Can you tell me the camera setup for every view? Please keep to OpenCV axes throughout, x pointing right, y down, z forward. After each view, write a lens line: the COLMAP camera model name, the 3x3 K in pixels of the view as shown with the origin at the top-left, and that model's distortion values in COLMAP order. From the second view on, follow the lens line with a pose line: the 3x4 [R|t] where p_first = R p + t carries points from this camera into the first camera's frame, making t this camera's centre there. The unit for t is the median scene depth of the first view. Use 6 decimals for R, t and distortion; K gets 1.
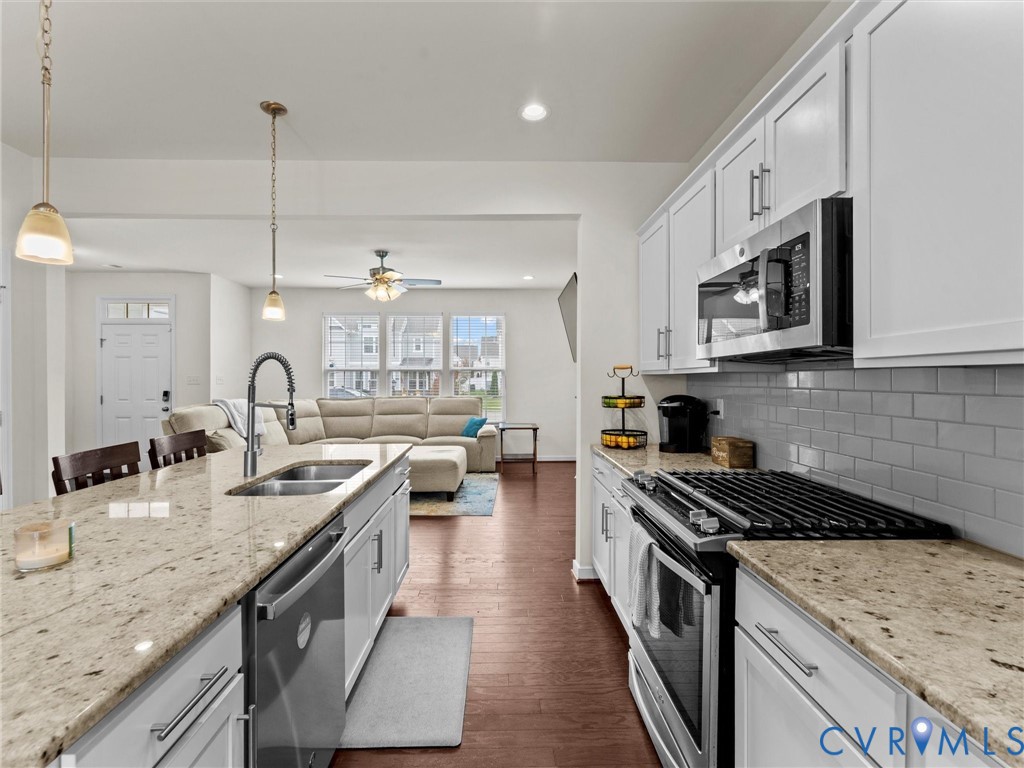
lens RADIAL K [[470.1, 0, 503.1], [0, 470.1, 377.6], [0, 0, 1]] dist [0.003120, -0.000925]
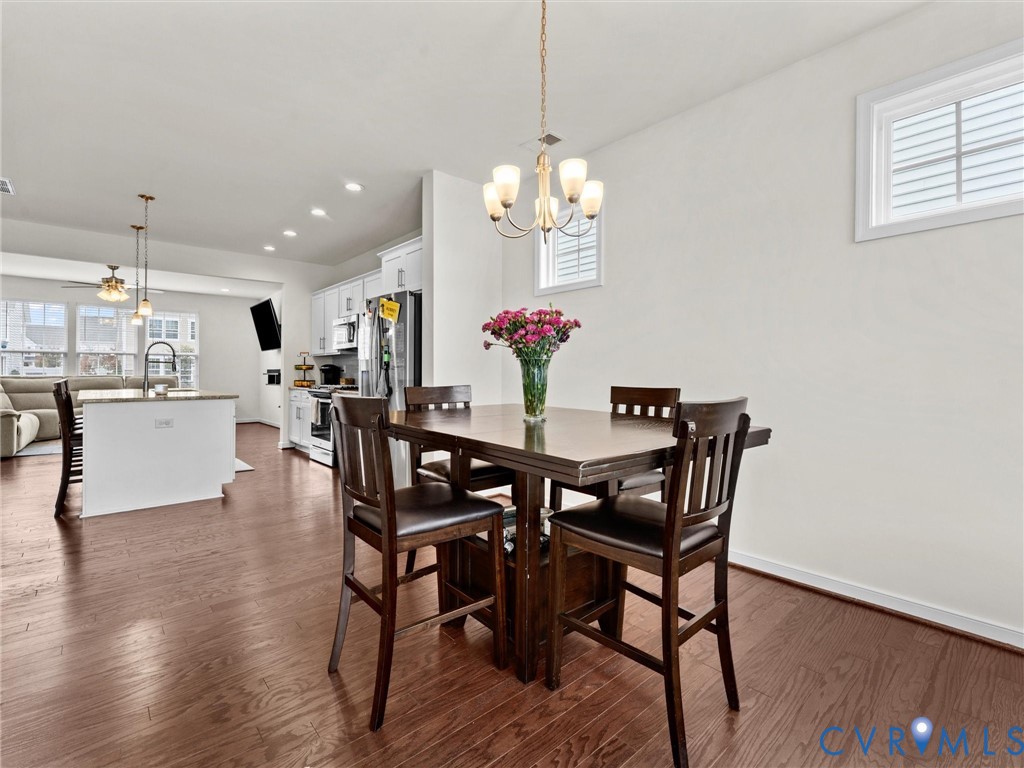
lens RADIAL K [[470.1, 0, 516.0], [0, 470.1, 367.3], [0, 0, 1]] dist [0.003120, -0.000925]
pose [[0.753492, 0.006207, 0.657428, -0.279286], [-0.001674, 0.999970, -0.007522, 0.038375], [-0.657455, 0.004568, 0.753480, -0.829195]]
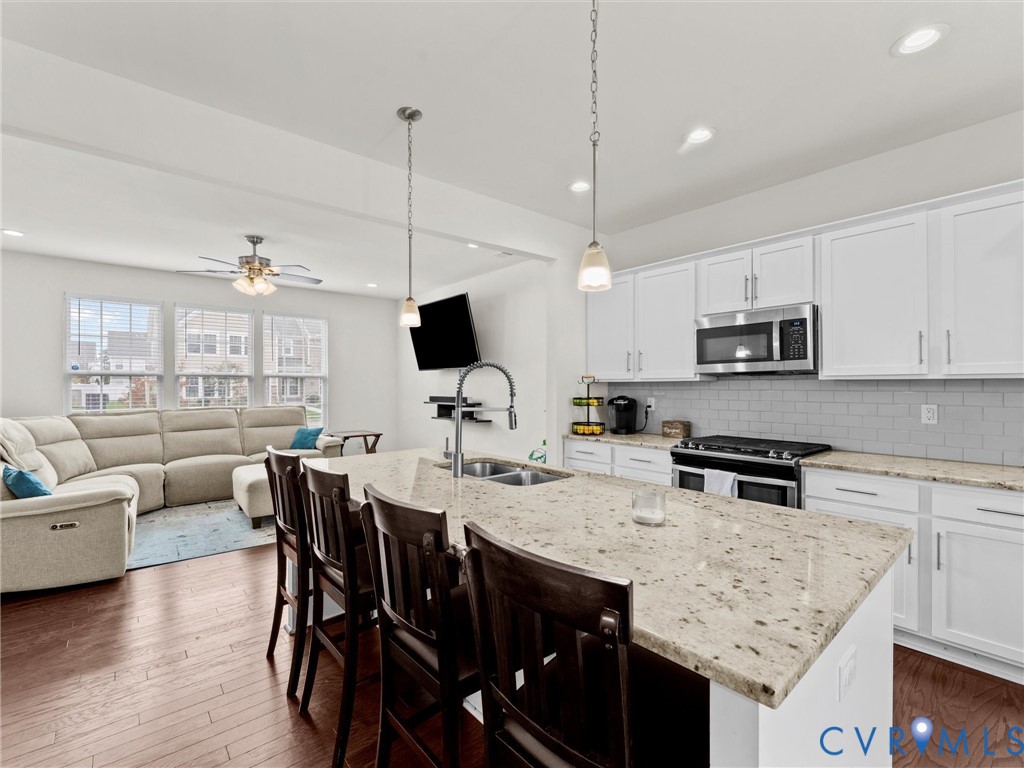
lens RADIAL K [[470.1, 0, 515.3], [0, 470.1, 379.6], [0, 0, 1]] dist [0.003120, -0.000925]
pose [[0.770756, 0.002062, 0.637127, -0.445974], [0.002714, 0.999975, -0.006519, -0.002500], [-0.637124, 0.006754, 0.770731, 0.039516]]
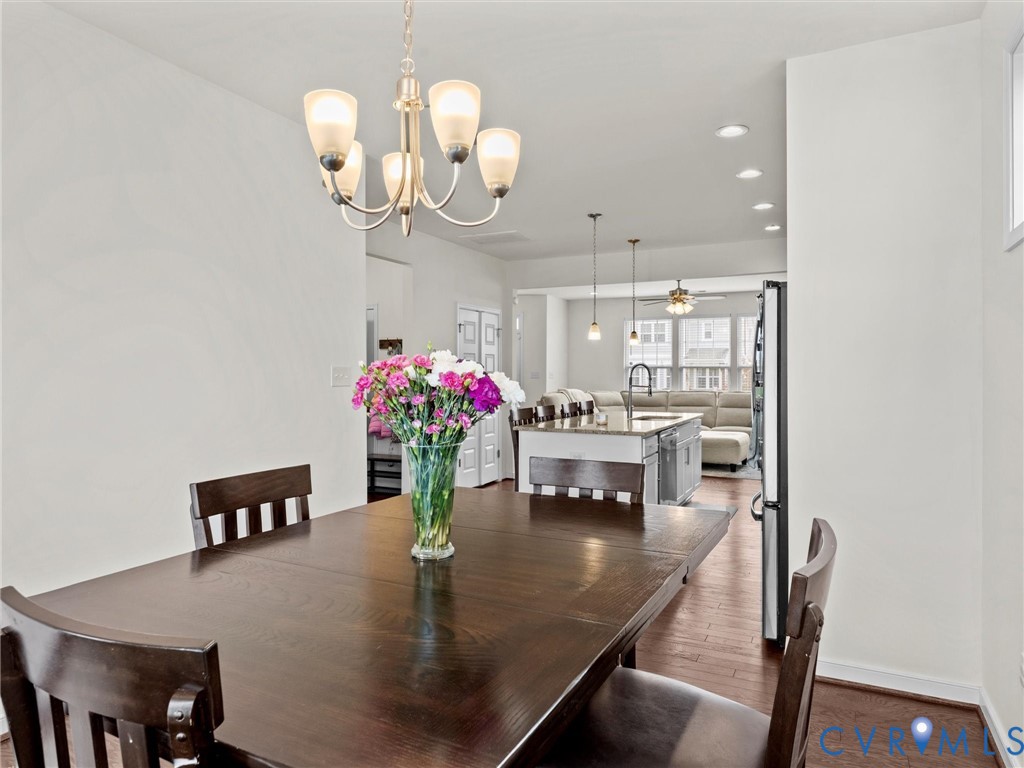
lens RADIAL K [[650.8, 0, 512.1], [0, 650.8, 362.4], [0, 0, 1]] dist [0.004845, -0.000057]
pose [[0.890319, -0.002616, -0.455331, 0.152228], [-0.005260, 0.999858, -0.016030, -0.000812], [0.455308, 0.016667, 0.890178, -0.816009]]
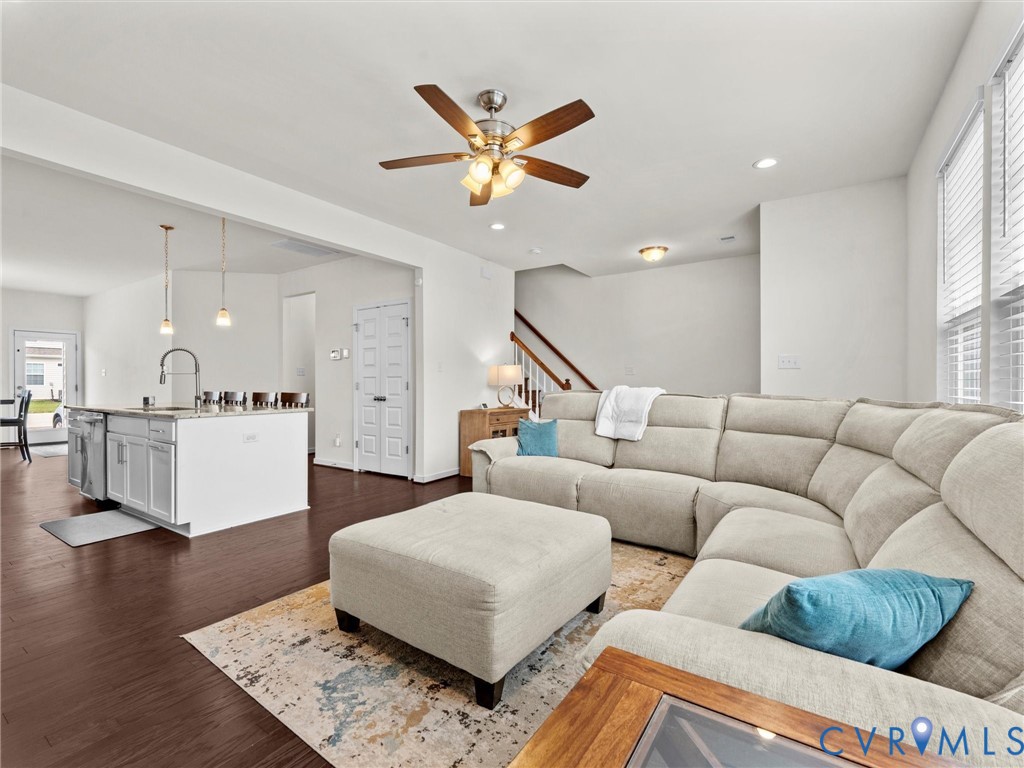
lens RADIAL K [[470.1, 0, 510.2], [0, 470.1, 386.9], [0, 0, 1]] dist [0.003120, -0.000925]
pose [[-0.574428, 0.005465, -0.818537, 0.150686], [0.002763, 0.999985, 0.004737, 0.044859], [0.818551, 0.000459, -0.574434, 1.333795]]
